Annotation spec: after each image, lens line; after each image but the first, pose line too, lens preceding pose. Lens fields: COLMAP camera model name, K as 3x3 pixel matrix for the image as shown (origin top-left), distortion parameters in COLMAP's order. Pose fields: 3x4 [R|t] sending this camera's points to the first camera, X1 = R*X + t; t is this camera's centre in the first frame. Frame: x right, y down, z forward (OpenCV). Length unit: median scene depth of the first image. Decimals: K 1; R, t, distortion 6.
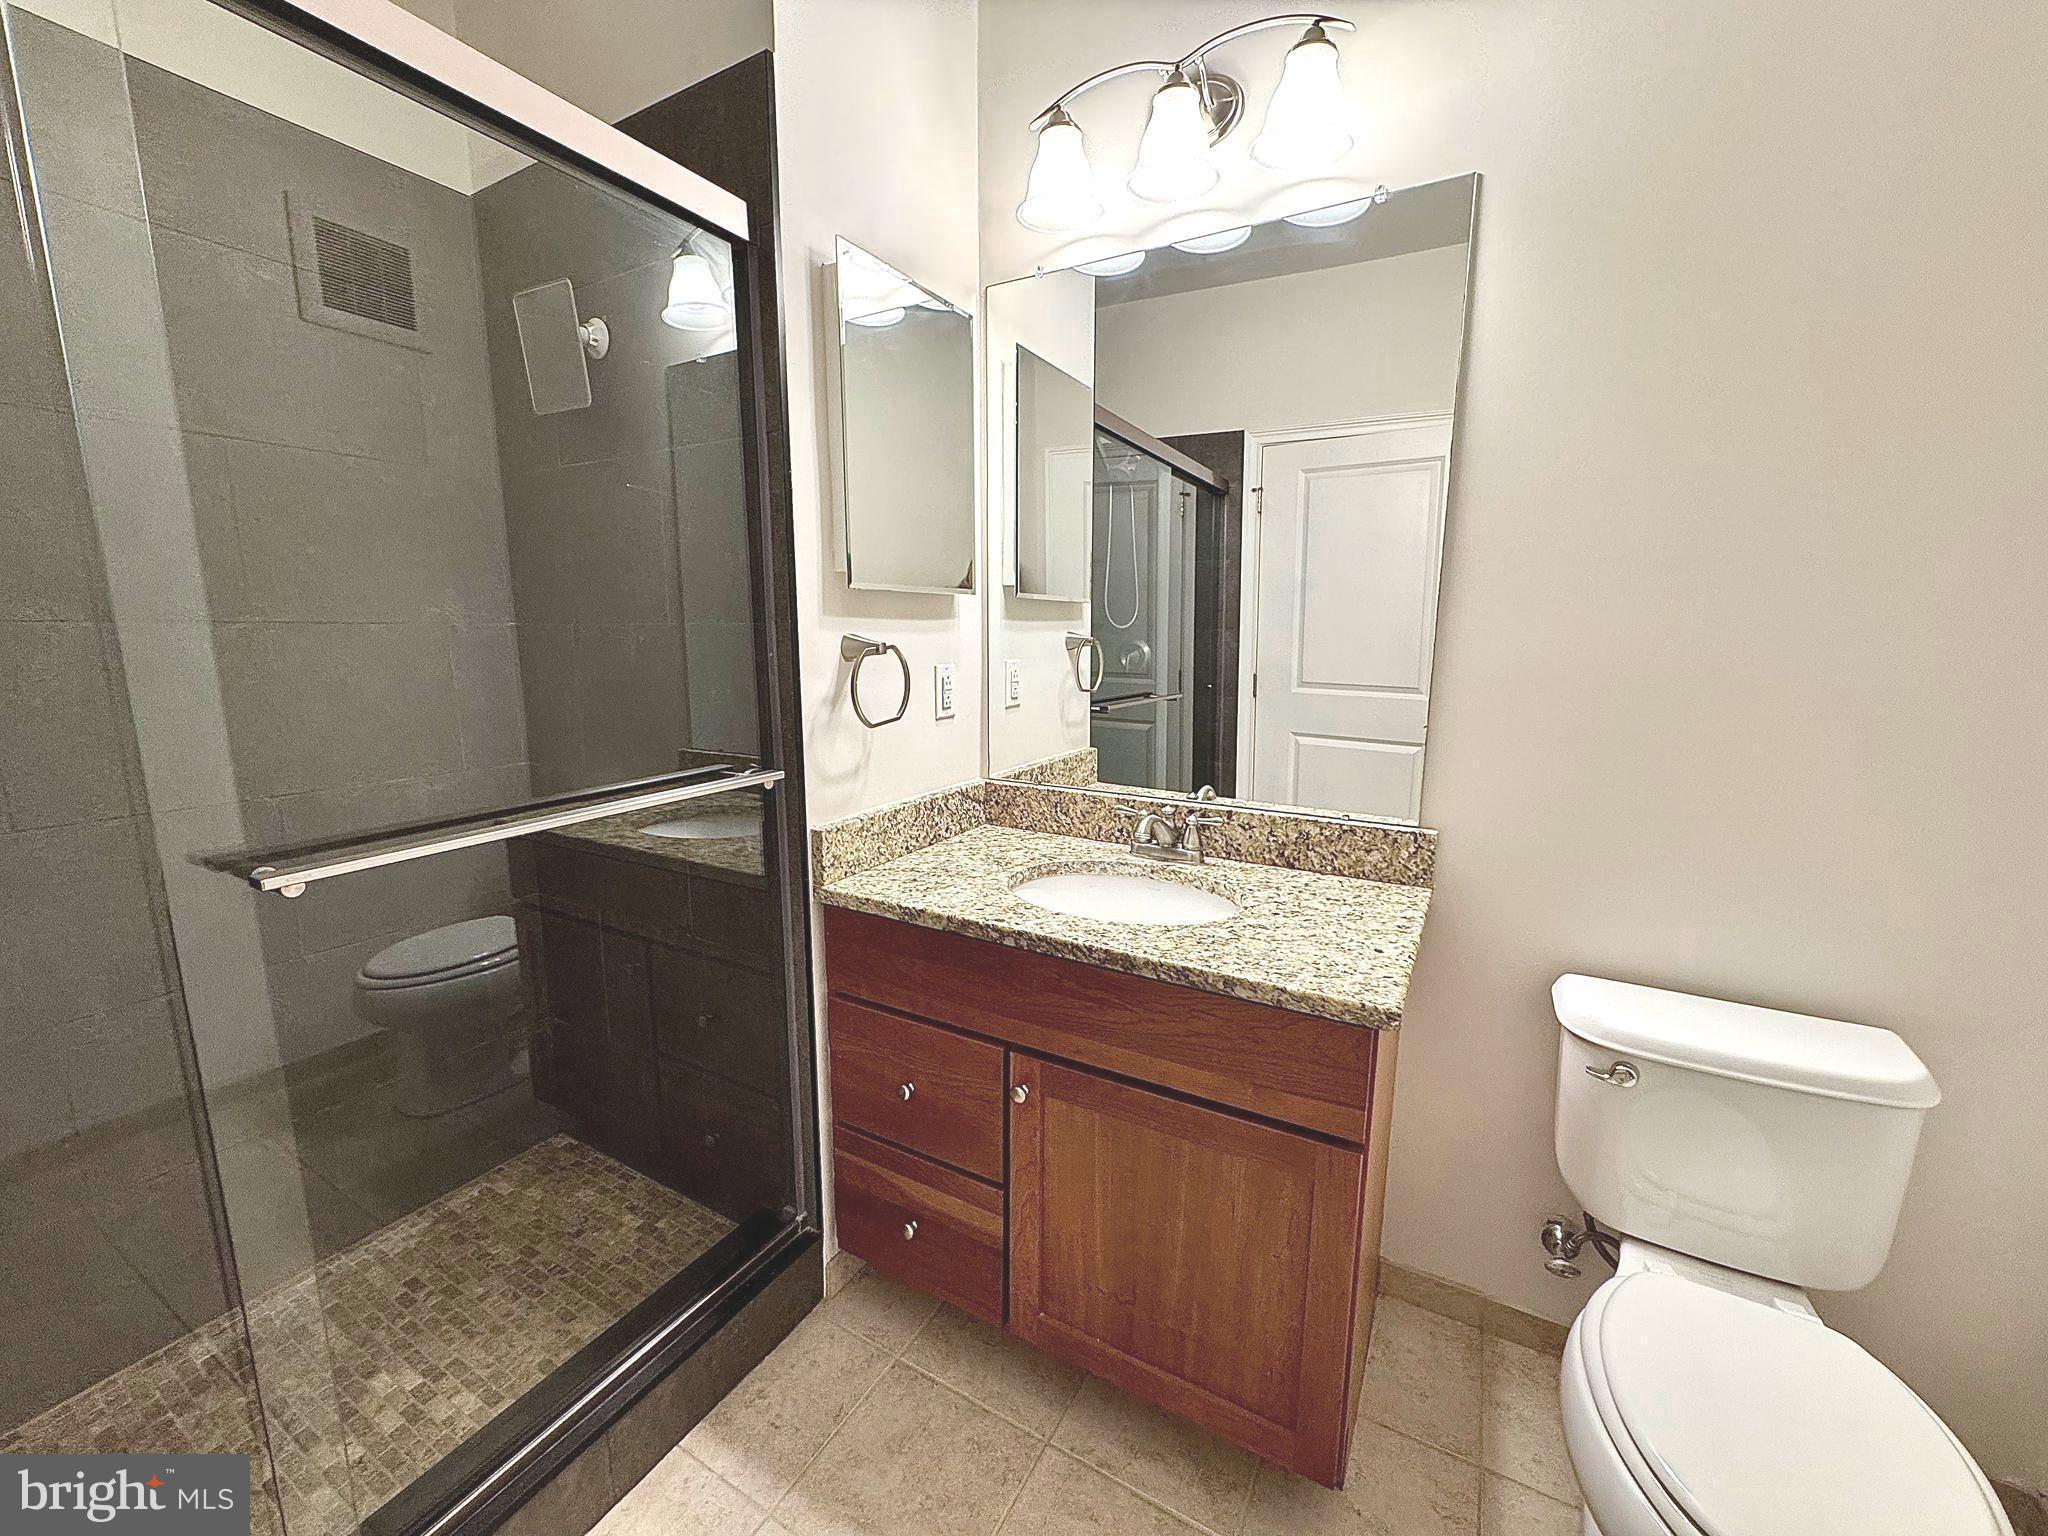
lens RADIAL K [[818.2, 0, 1031.1], [0, 818.2, 768.8], [0, 0, 1]] dist [-0.000867, -0.000038]
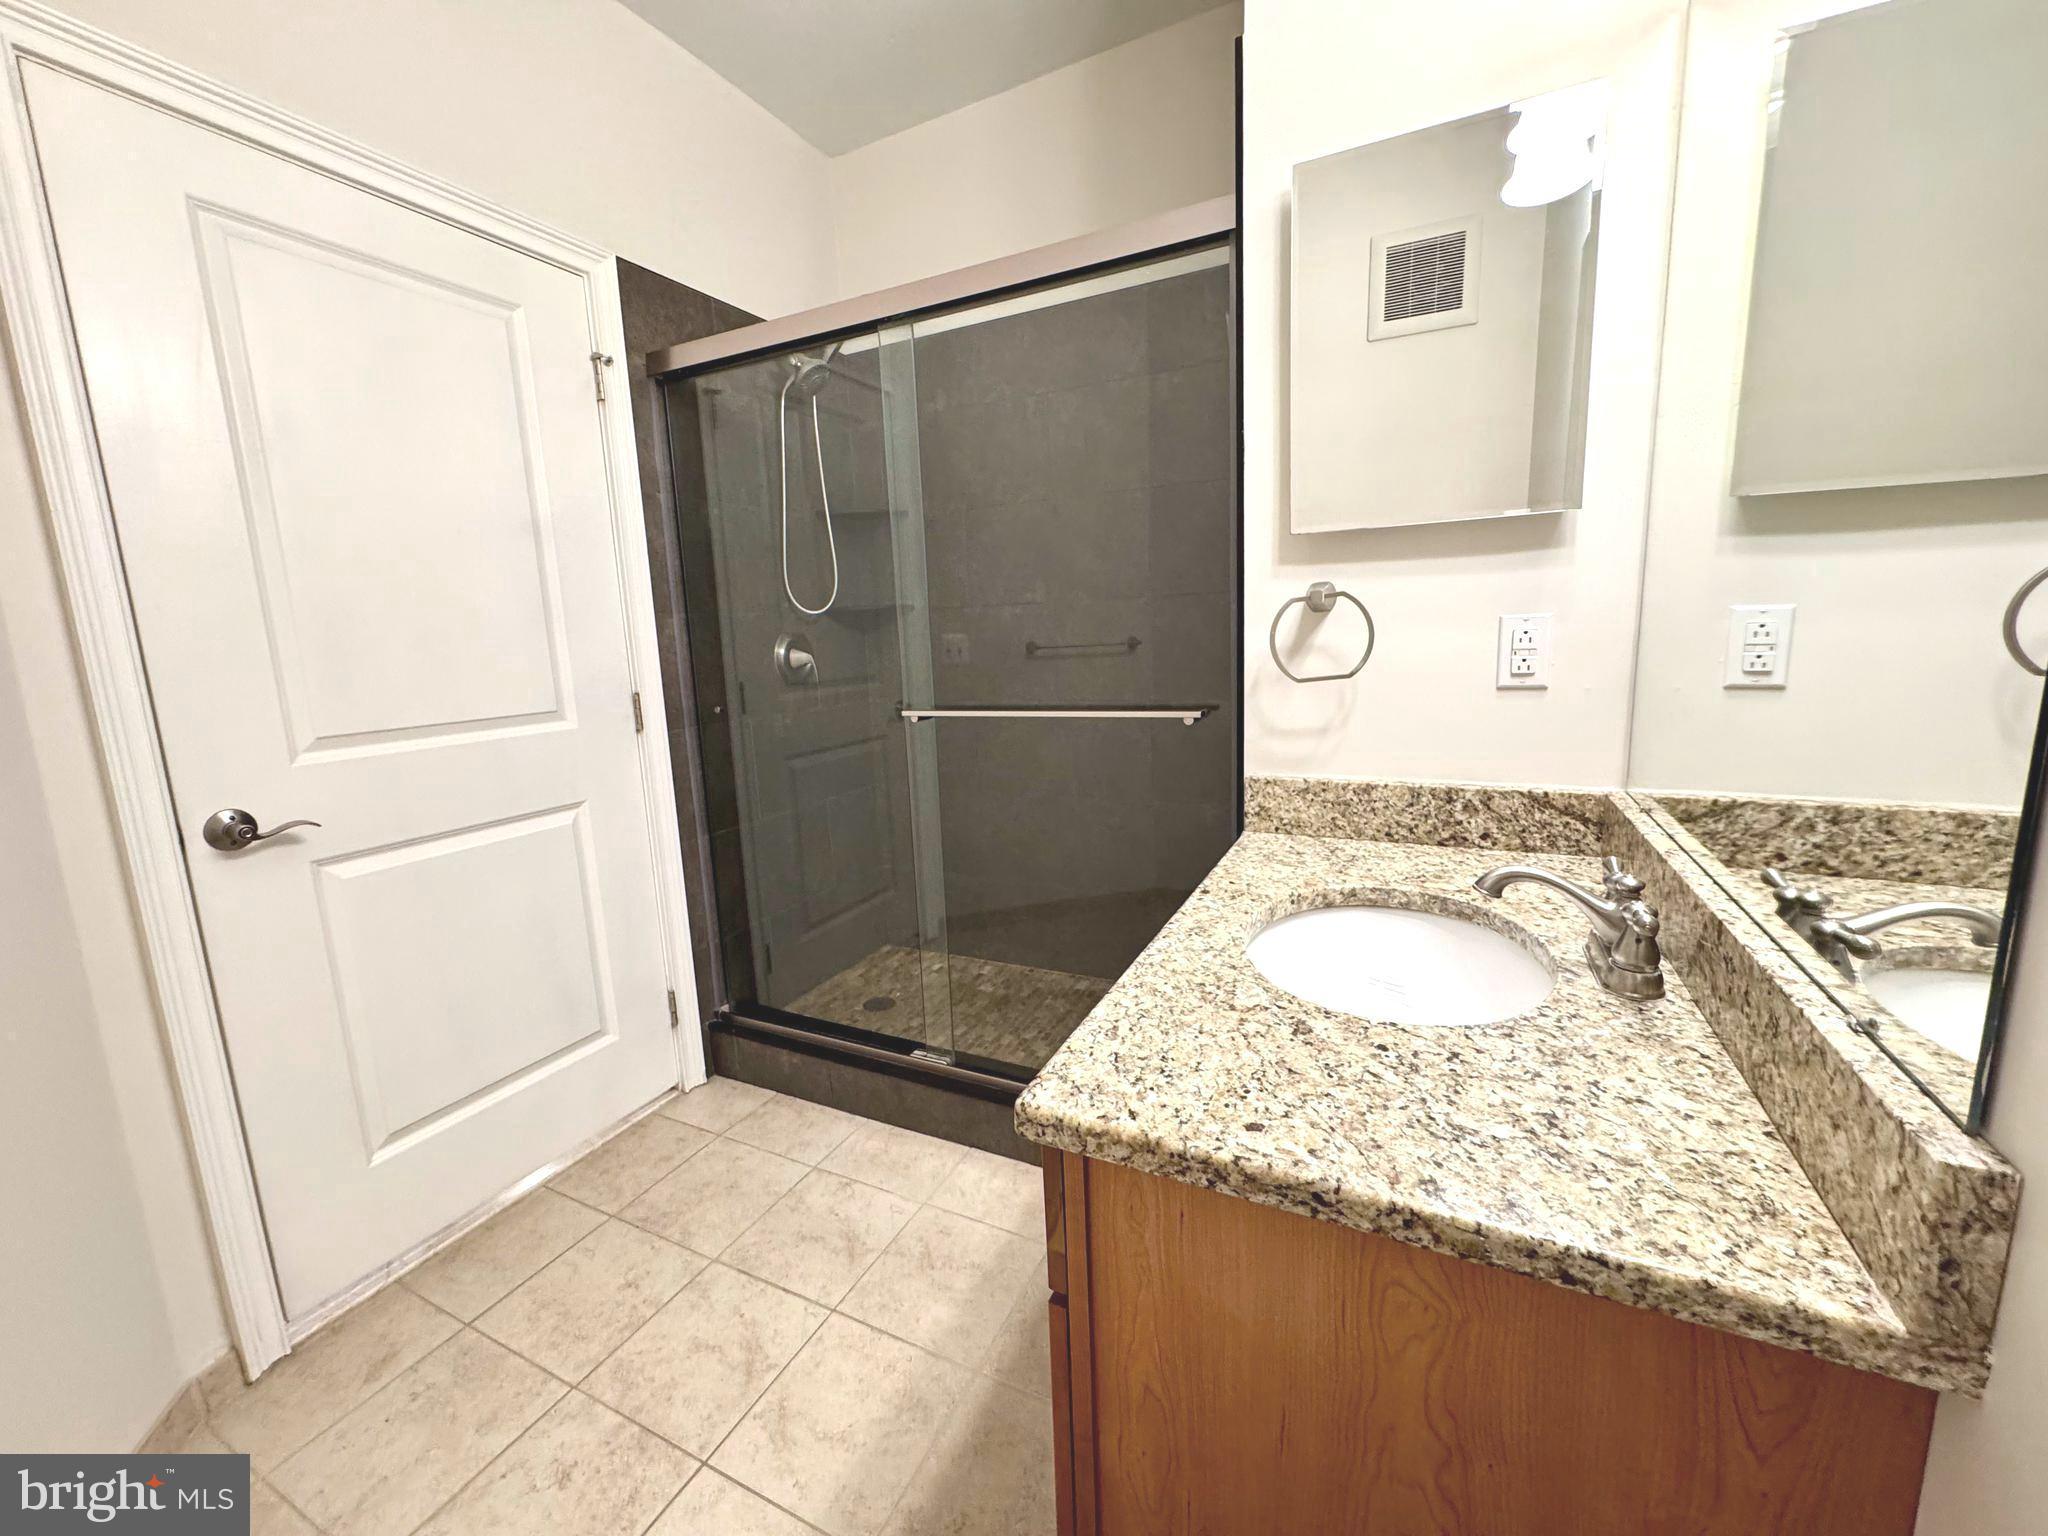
lens RADIAL K [[818.2, 0, 1029.9], [0, 818.2, 764.4], [0, 0, 1]] dist [-0.000867, -0.000038]
pose [[0.057343, 0.161033, -0.985282, 0.686999], [-0.129963, 0.979712, 0.152559, -0.058236], [0.989859, 0.119302, 0.077108, 0.587603]]
